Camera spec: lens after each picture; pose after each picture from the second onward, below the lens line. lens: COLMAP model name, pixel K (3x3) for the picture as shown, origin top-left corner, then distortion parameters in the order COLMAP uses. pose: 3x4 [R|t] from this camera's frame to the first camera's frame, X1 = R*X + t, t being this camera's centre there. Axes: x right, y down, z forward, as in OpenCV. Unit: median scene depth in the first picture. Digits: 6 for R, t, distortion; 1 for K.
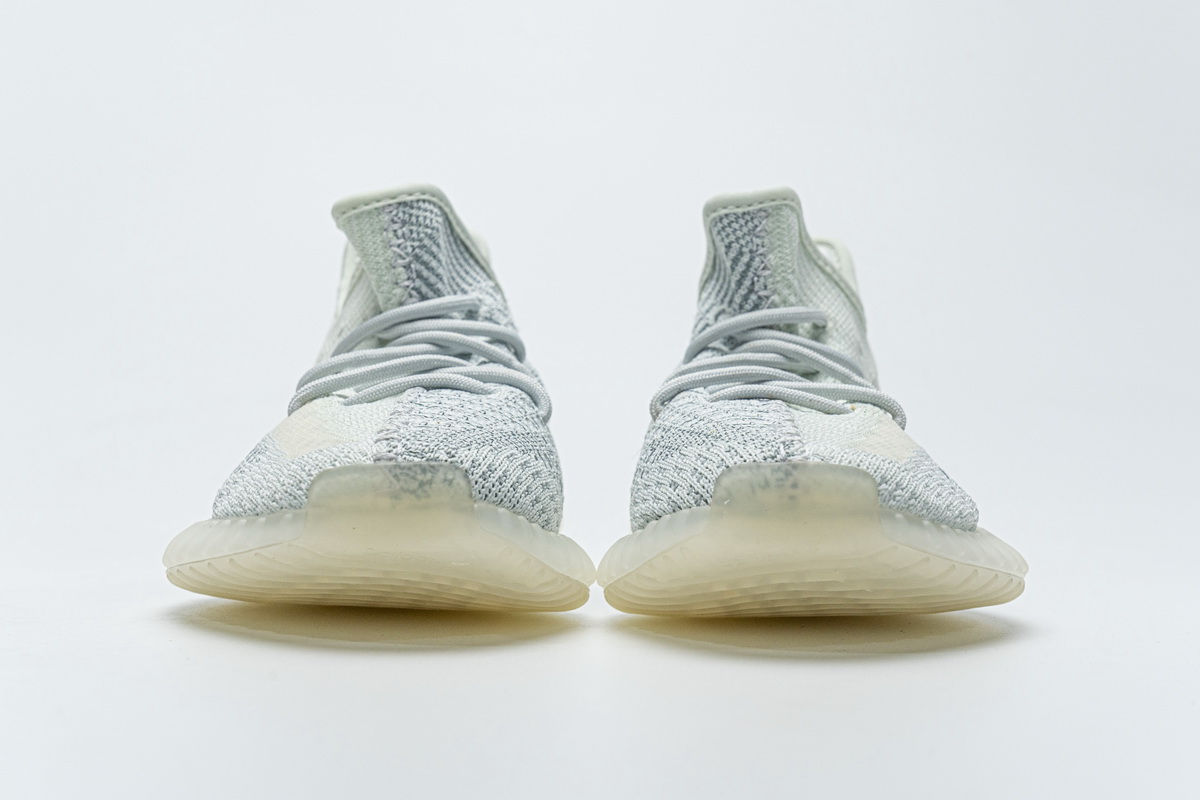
lens RADIAL K [[2065.4, 0, 598.9], [0, 2065.4, 398.6], [0, 0, 1]] dist [-0.009359, 0.000000]
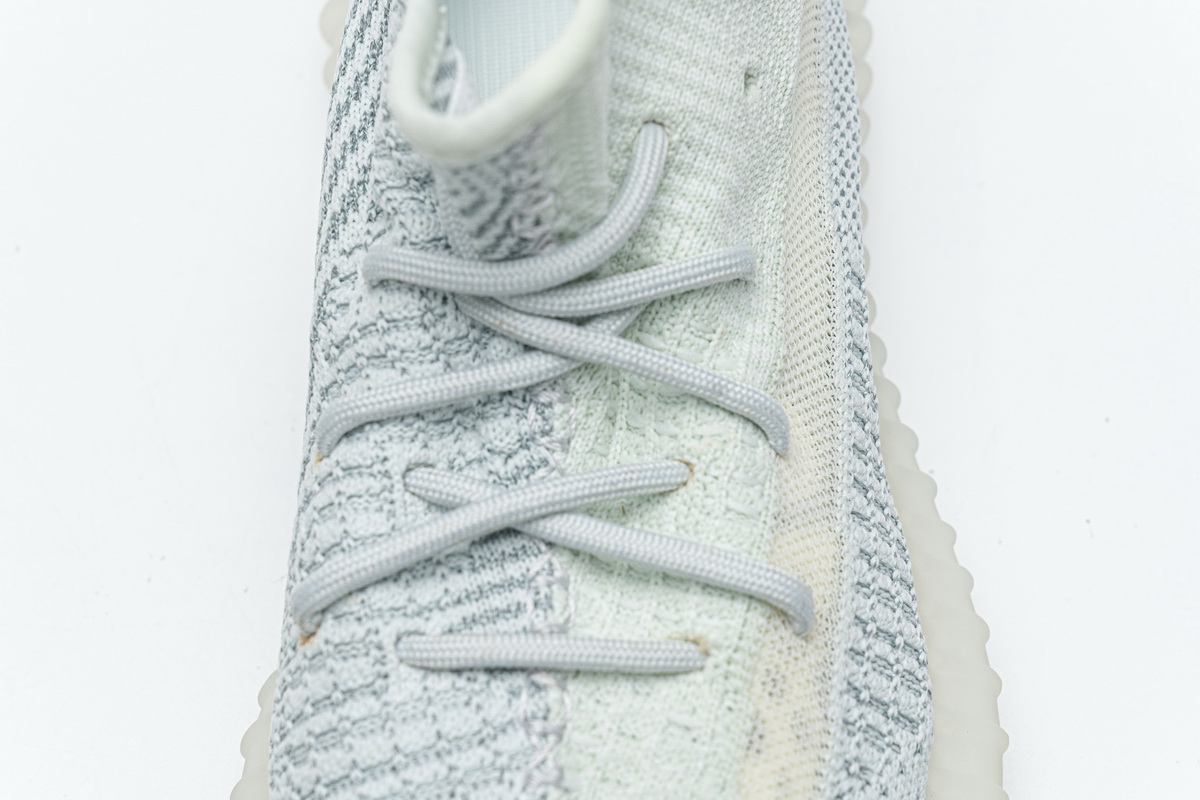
lens RADIAL K [[2289.7, 0, 588.4], [0, 2289.7, 402.5], [0, 0, 1]] dist [-0.012948, 0.000000]
pose [[0.999223, -0.037315, 0.012681, 0.084376], [0.005268, 0.445336, 0.895348, -0.469051], [-0.039057, -0.894585, 0.445187, 0.752777]]
